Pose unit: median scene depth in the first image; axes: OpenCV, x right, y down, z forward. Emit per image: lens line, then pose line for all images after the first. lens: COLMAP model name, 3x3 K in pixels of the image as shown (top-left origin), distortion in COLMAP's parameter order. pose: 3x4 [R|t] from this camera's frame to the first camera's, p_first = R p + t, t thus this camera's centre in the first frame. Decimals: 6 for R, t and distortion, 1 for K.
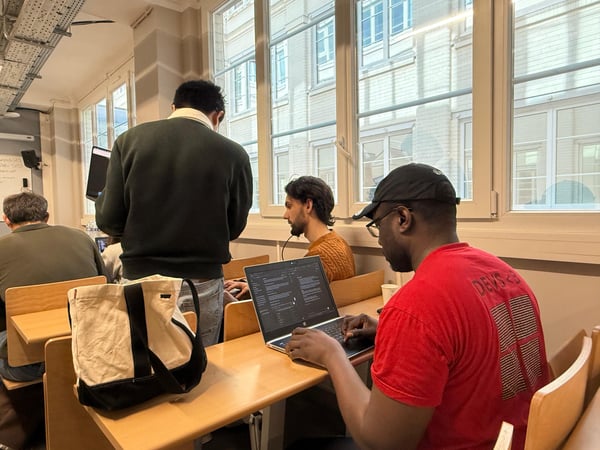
lens RADIAL K [[390.4, 0, 299.6], [0, 390.4, 227.5], [0, 0, 1]] dist [-0.009912, 0.009730]
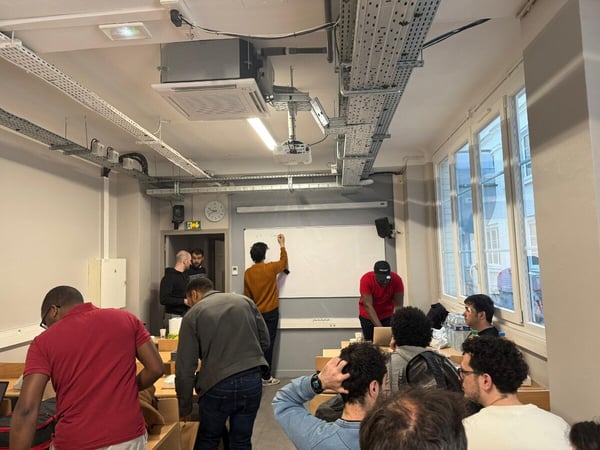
lens RADIAL K [[422.3, 0, 301.2], [0, 422.3, 229.4], [0, 0, 1]] dist [0.073298, -0.096779]
pose [[0.683784, -0.053969, -0.727686, -0.165240], [-0.019178, 0.995587, -0.091859, -0.111020], [0.729432, 0.076768, 0.679732, 0.289233]]
